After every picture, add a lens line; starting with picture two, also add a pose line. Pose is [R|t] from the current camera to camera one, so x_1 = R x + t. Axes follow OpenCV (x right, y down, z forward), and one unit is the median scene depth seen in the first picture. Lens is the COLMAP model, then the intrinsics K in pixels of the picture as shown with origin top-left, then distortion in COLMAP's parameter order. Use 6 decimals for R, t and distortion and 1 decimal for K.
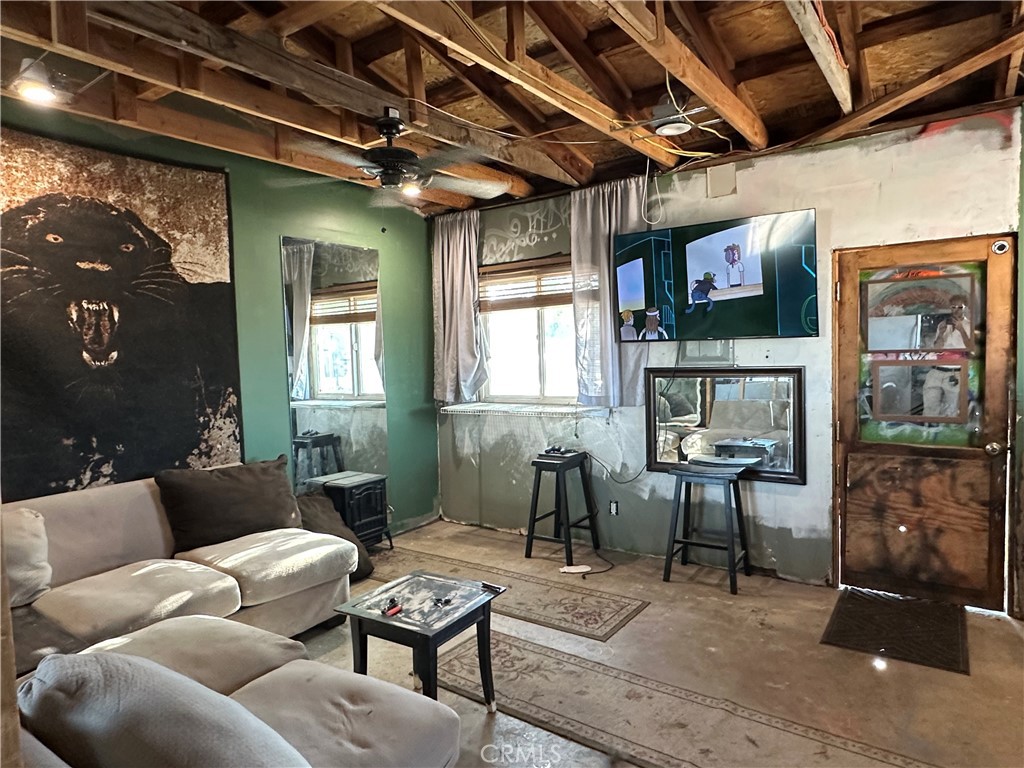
lens RADIAL K [[627.6, 0, 512.0], [0, 627.6, 384.0], [0, 0, 1]] dist [-0.002142, -0.000169]
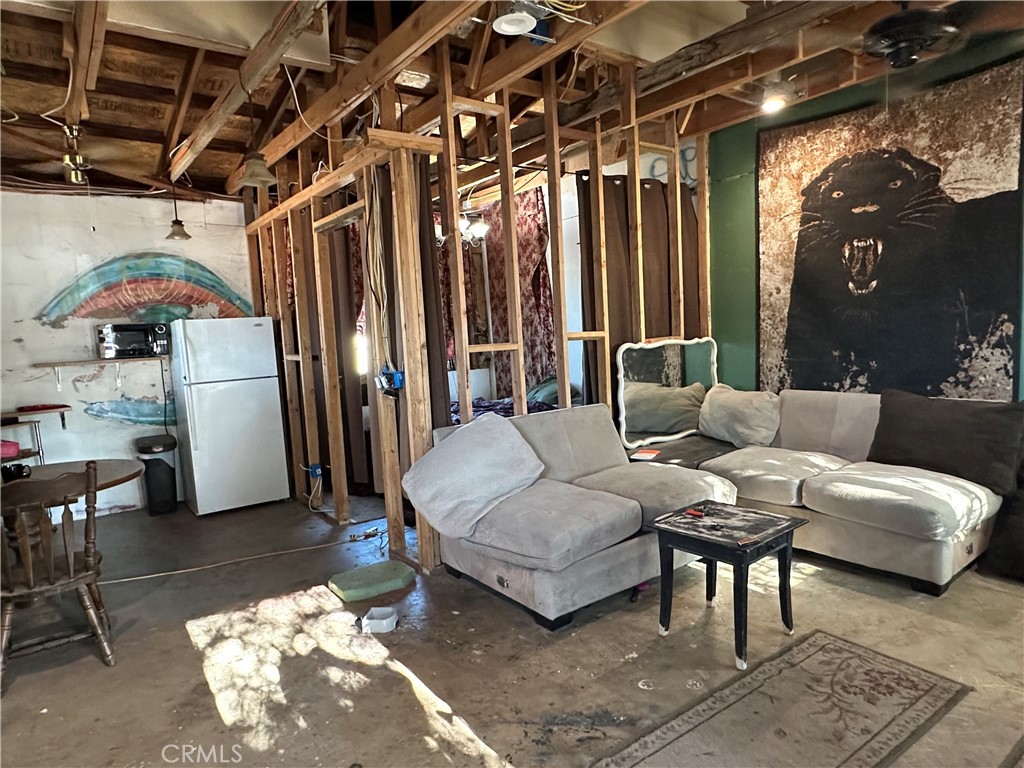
lens RADIAL K [[627.6, 0, 512.0], [0, 627.6, 384.0], [0, 0, 1]] dist [-0.002142, -0.000169]
pose [[-0.306085, 0.132407, -0.942751, 0.667525], [0.008240, 0.990612, 0.136454, -0.025213], [0.951968, 0.033998, -0.304303, 0.695658]]
